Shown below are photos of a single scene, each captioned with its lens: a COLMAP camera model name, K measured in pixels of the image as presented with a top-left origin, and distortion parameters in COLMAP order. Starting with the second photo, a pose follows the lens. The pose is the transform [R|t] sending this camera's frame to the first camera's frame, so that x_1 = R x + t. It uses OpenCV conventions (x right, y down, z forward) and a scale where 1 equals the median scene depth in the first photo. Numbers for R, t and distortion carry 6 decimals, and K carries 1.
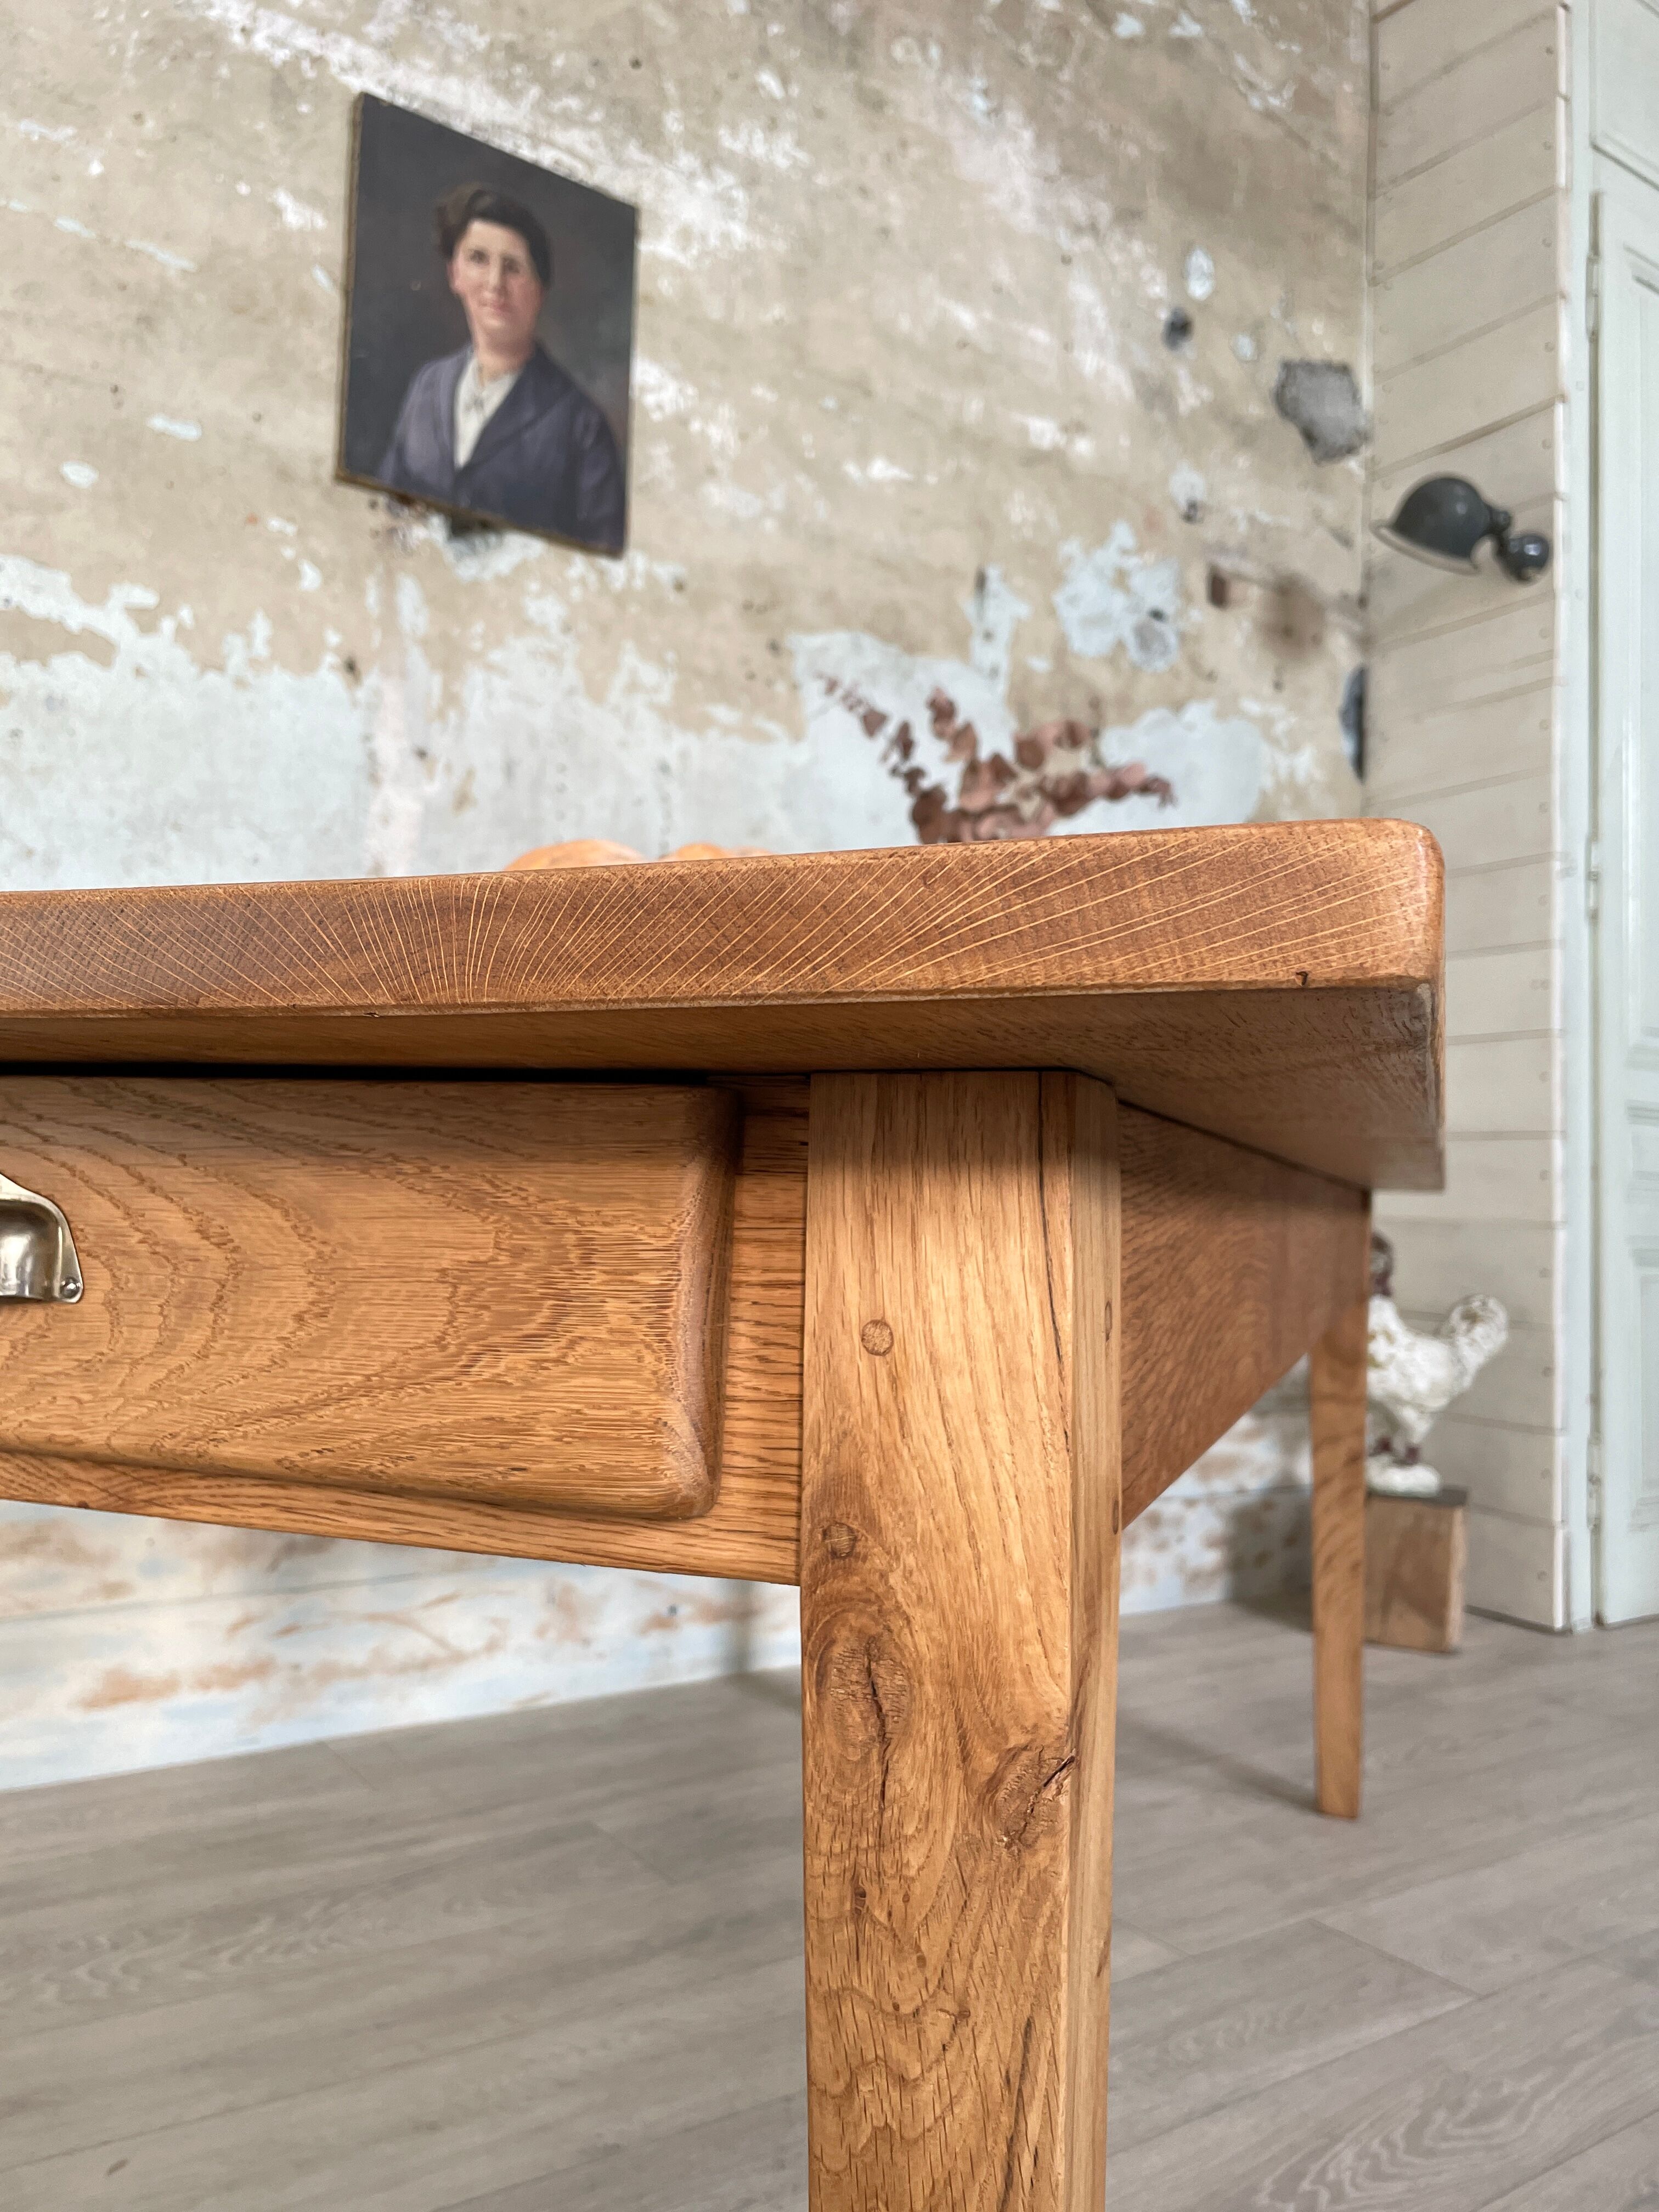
lens RADIAL K [[1687.5, 0, 835.8], [0, 1687.5, 1093.2], [0, 0, 1]] dist [0.088734, -0.118068]
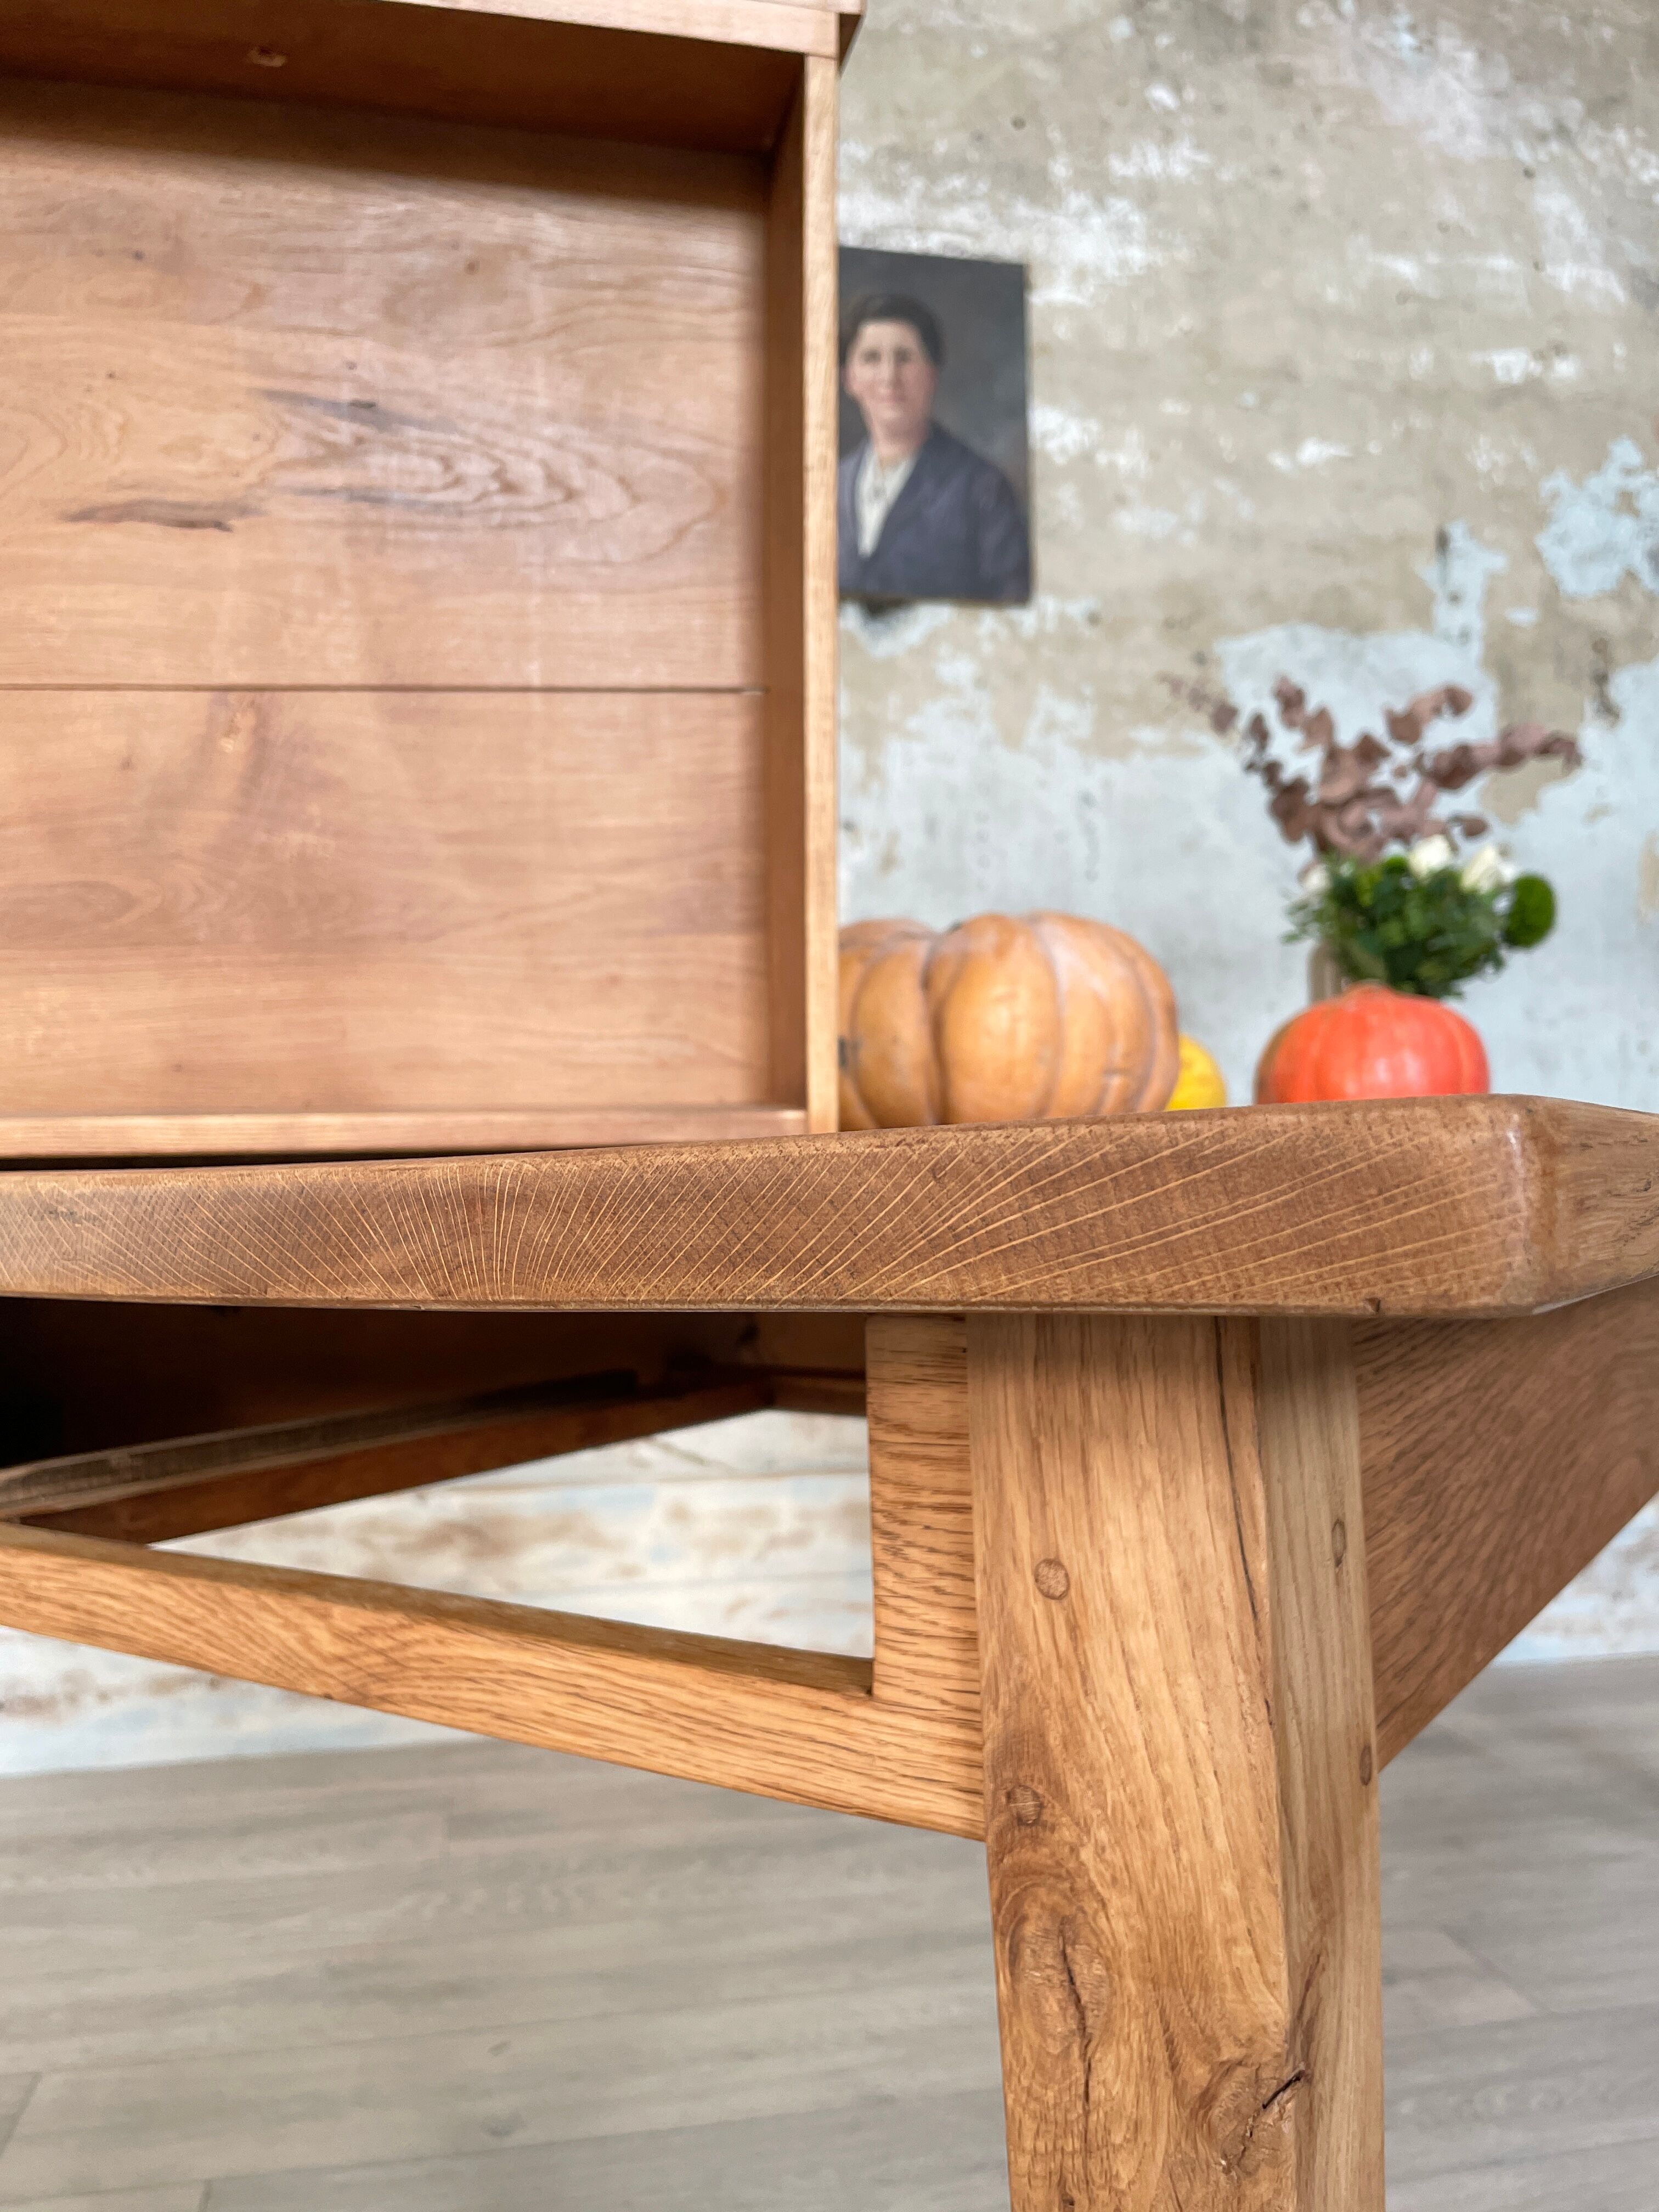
lens RADIAL K [[1687.5, 0, 851.2], [0, 1687.5, 1111.3], [0, 0, 1]] dist [0.088734, -0.118068]
pose [[0.910399, -0.066091, -0.408418, 0.167532], [0.073126, 0.997321, 0.001615, -0.014460], [0.407217, -0.031336, 0.912794, -0.003993]]
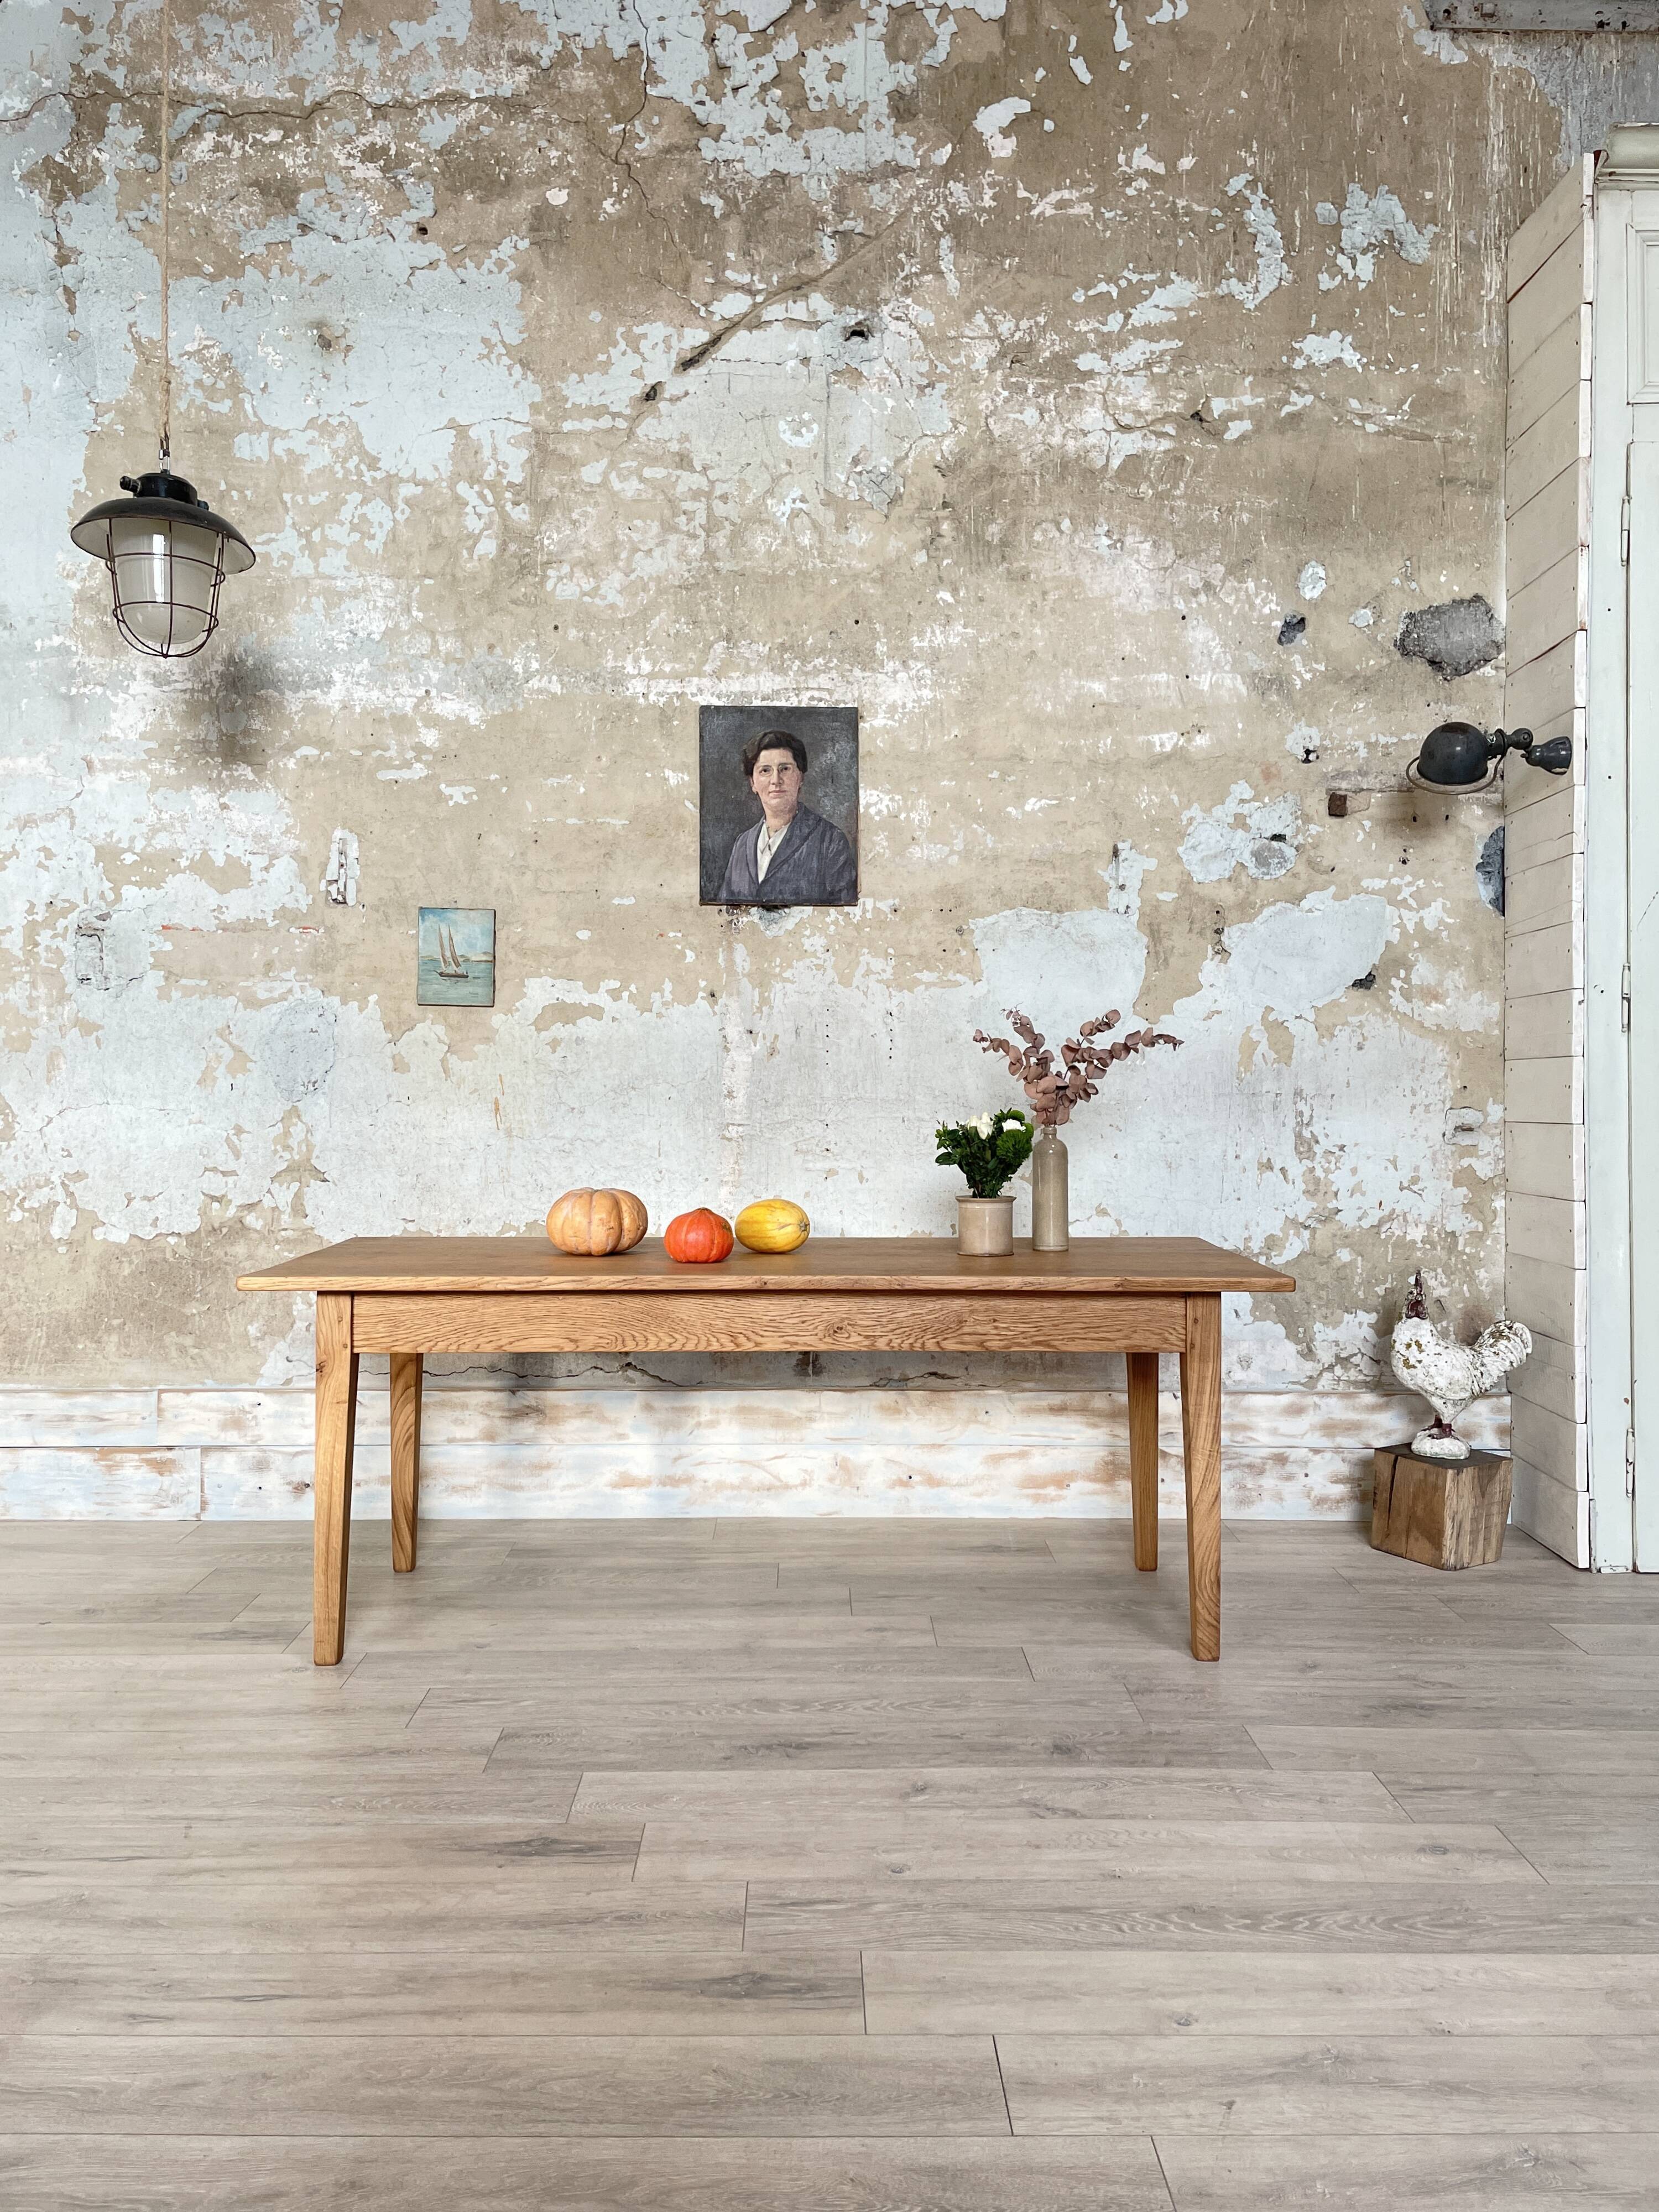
lens RADIAL K [[1687.5, 0, 836.1], [0, 1687.5, 1090.0], [0, 0, 1]] dist [0.088734, -0.118068]
pose [[0.820809, -0.032211, -0.570294, 0.825816], [0.063852, 0.997325, 0.035571, -0.169933], [0.567623, -0.065612, 0.820670, -0.479068]]
